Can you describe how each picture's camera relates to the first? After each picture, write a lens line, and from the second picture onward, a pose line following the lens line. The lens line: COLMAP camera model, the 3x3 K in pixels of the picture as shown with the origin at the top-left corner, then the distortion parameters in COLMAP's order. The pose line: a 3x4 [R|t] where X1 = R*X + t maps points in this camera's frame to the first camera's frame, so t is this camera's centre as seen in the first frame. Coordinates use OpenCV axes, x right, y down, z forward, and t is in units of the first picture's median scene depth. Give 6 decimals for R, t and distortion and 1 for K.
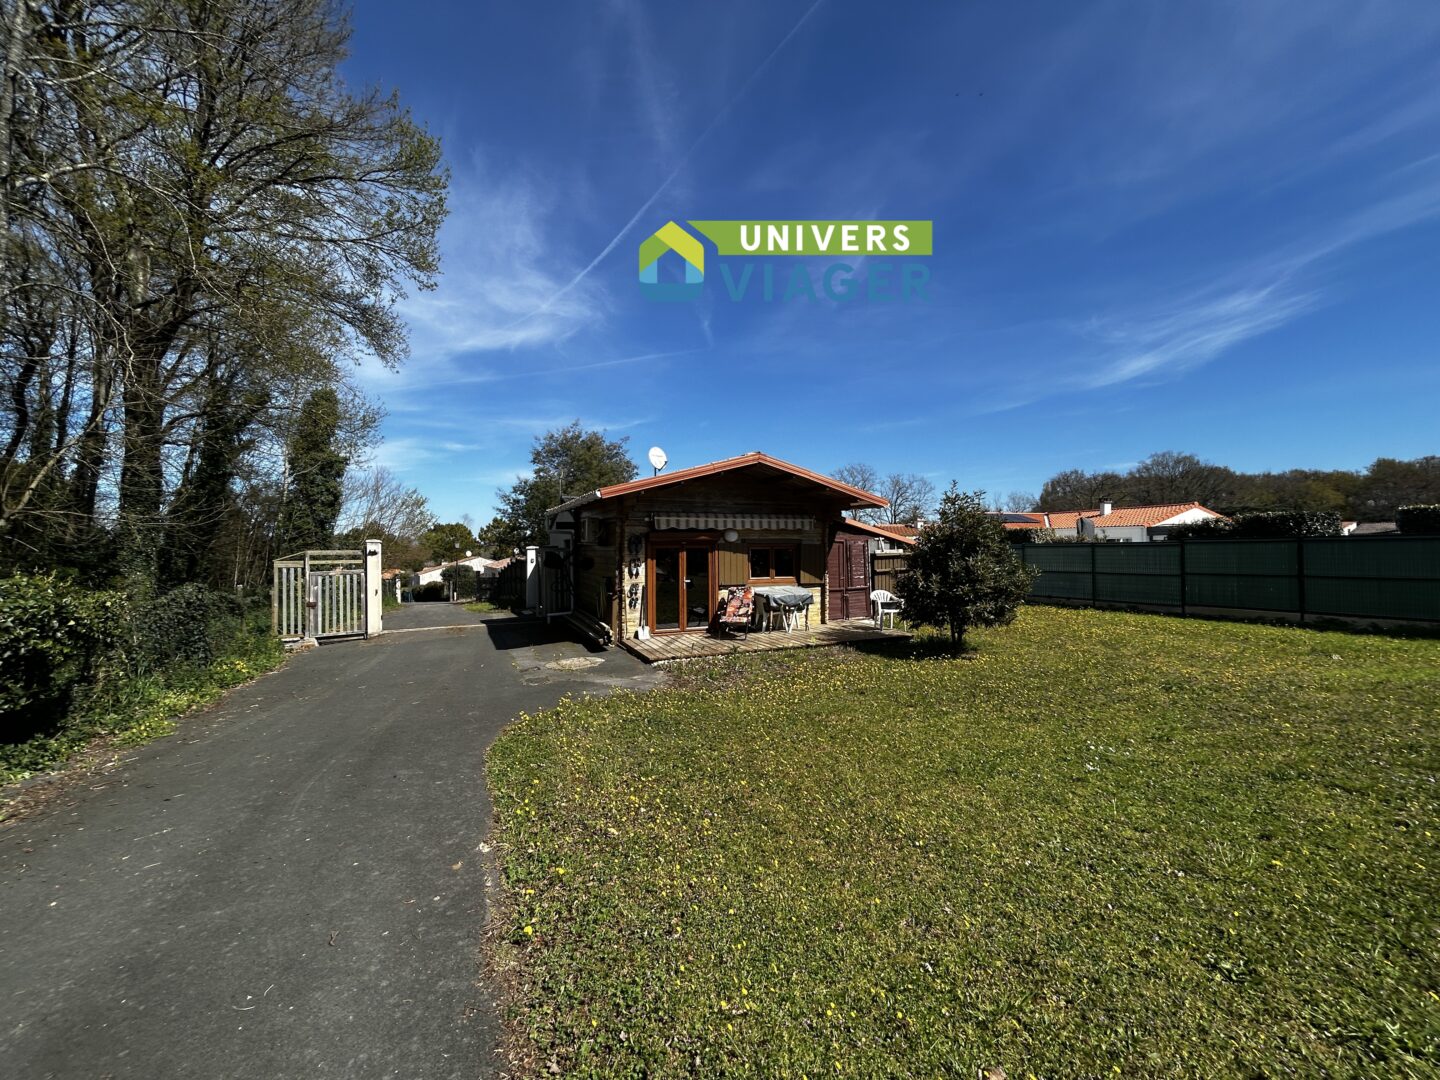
lens RADIAL K [[583.0, 0, 723.5], [0, 583.0, 544.7], [0, 0, 1]] dist [-0.000485, -0.000800]
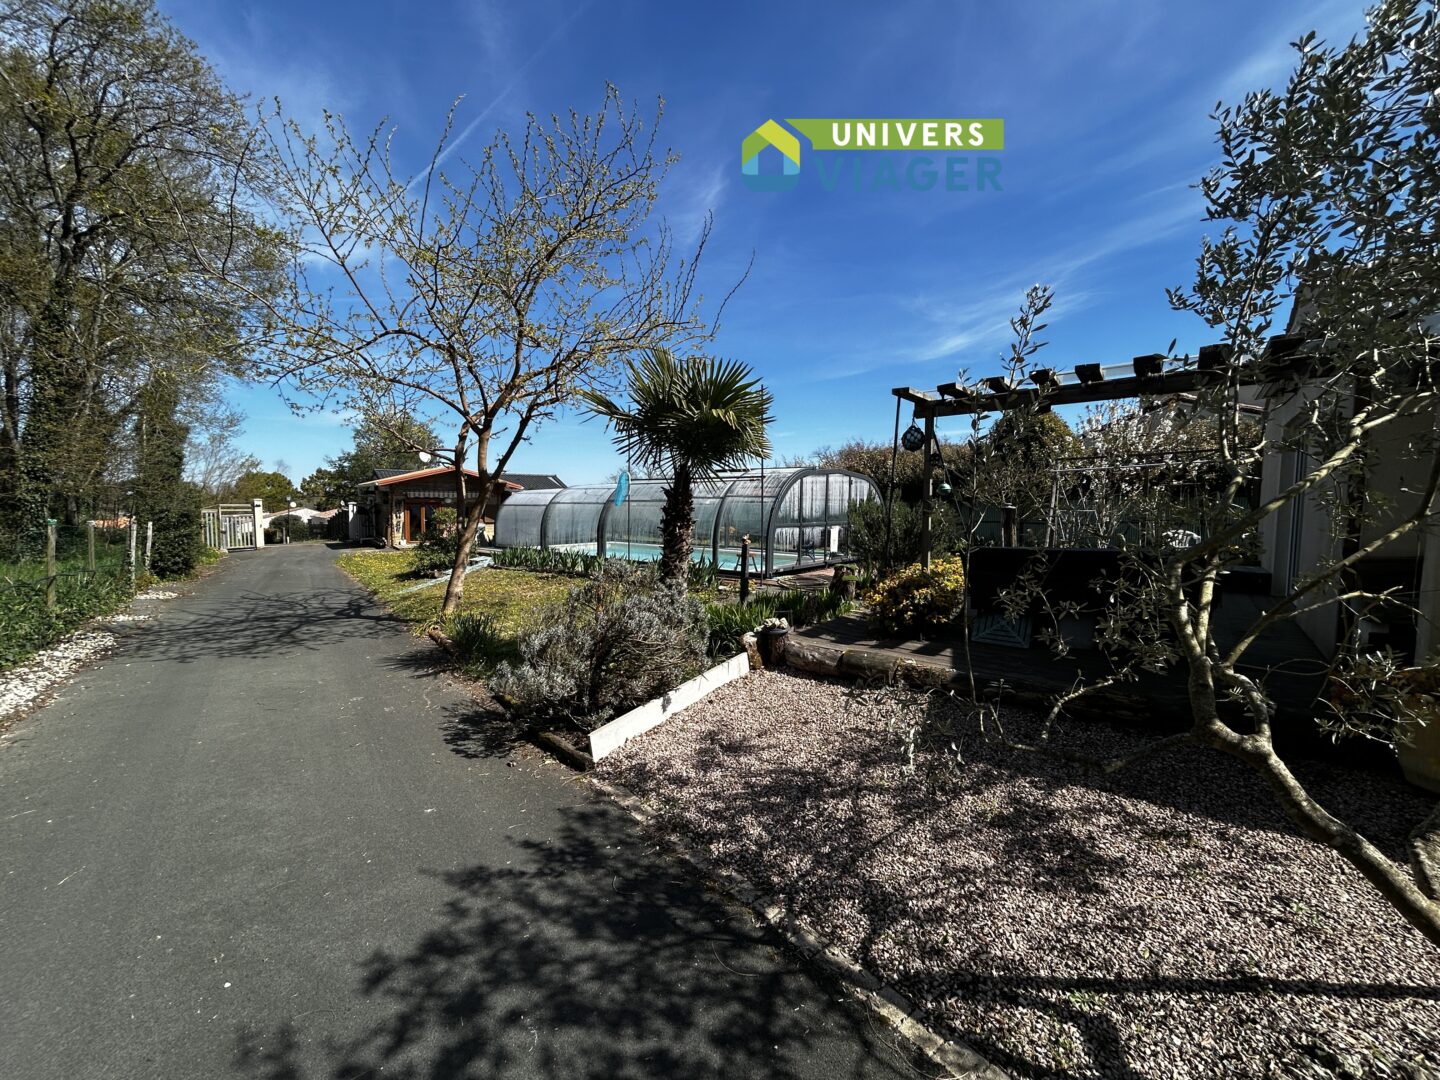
lens RADIAL K [[583.0, 0, 713.9], [0, 583.0, 553.8], [0, 0, 1]] dist [-0.000485, -0.000800]
pose [[0.975392, -0.005319, 0.220413, 0.179459], [-0.015352, 0.995644, 0.091963, -0.011325], [-0.219943, -0.093083, 0.971062, -0.491690]]
